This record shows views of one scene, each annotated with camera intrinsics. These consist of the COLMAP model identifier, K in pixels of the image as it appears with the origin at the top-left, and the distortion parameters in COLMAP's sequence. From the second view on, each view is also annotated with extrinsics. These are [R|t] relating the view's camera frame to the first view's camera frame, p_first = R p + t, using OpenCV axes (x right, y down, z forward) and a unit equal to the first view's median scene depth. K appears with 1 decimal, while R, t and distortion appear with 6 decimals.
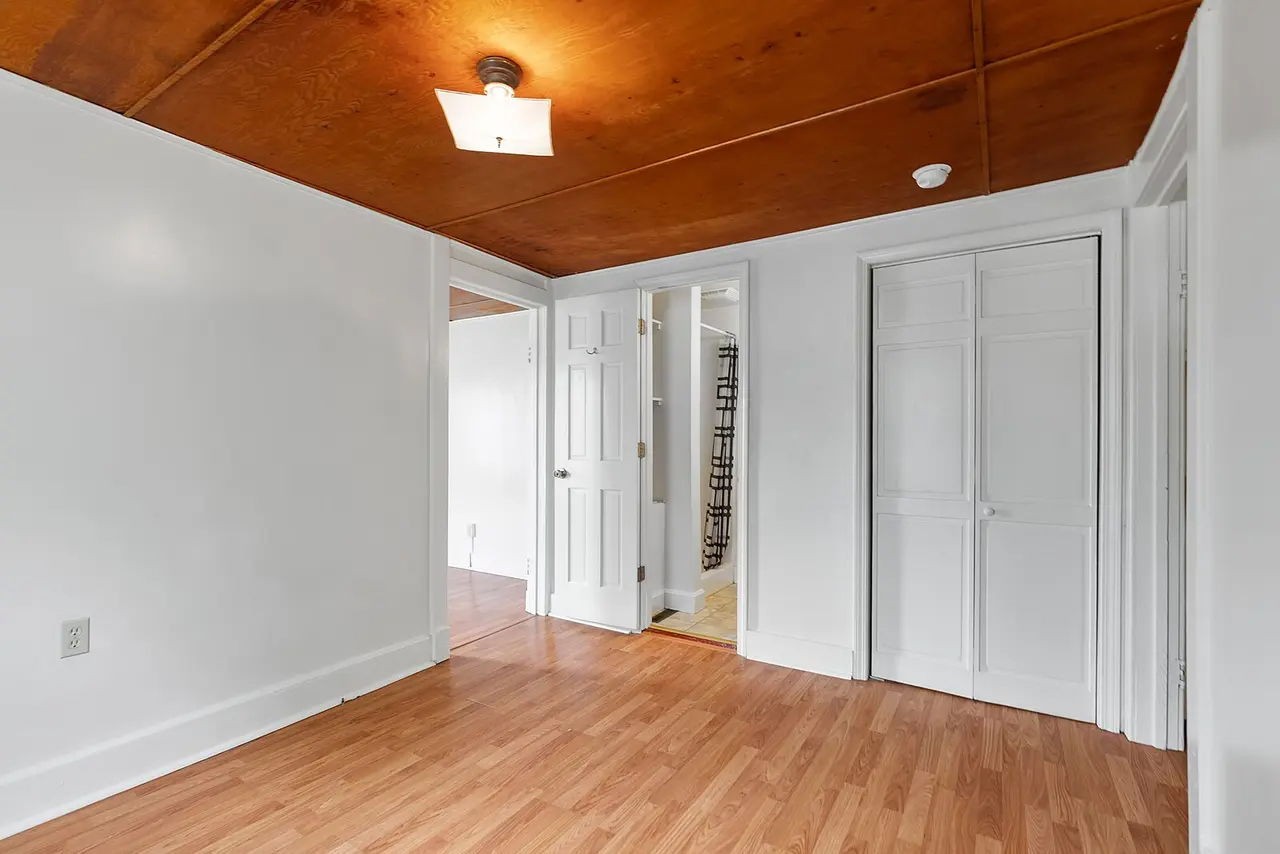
lens RADIAL K [[580.6, 0, 627.8], [0, 580.6, 439.7], [0, 0, 1]] dist [-0.000862, -0.000272]
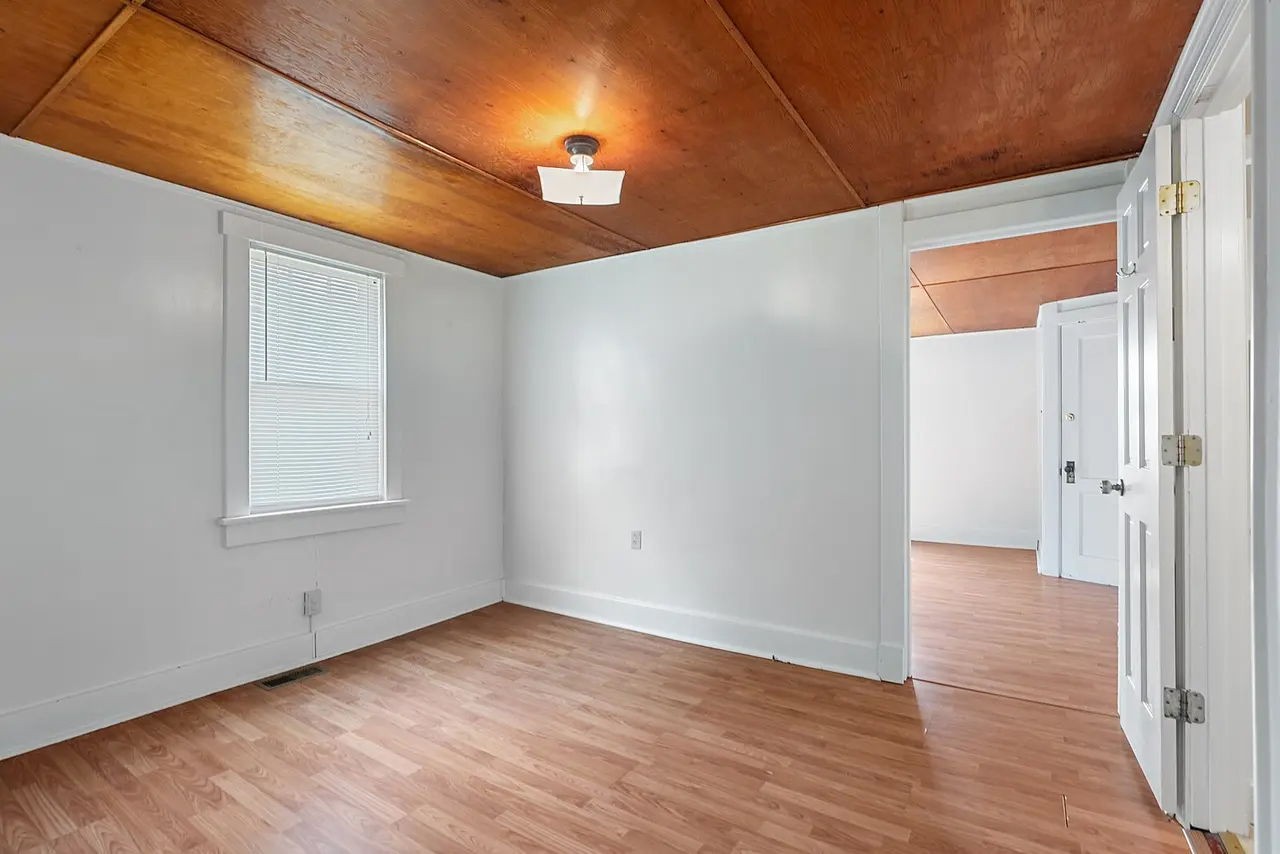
lens RADIAL K [[589.1, 0, 639.1], [0, 589.1, 431.5], [0, 0, 1]] dist [-0.007027, 0.002306]
pose [[-0.000377, -0.008582, -0.999963, 0.870959], [0.003836, 0.999956, -0.008584, 0.007855], [0.999993, -0.003839, -0.000344, 0.922696]]
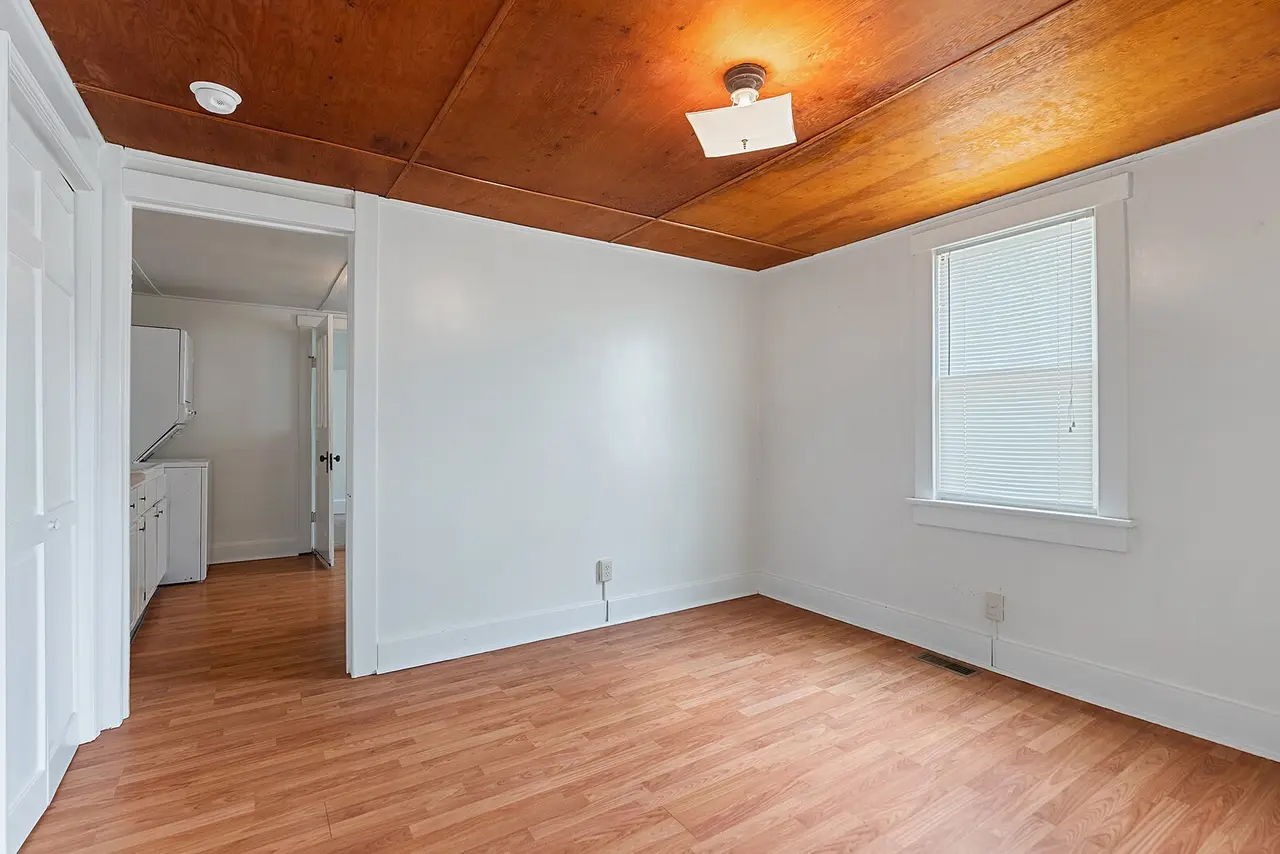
lens RADIAL K [[589.1, 0, 638.9], [0, 589.1, 424.8], [0, 0, 1]] dist [-0.007027, 0.002306]
pose [[-0.916737, 0.005852, 0.399447, -0.389267], [0.001407, 0.999934, -0.011420, 0.011338], [-0.399488, -0.009907, -0.916685, 1.690015]]
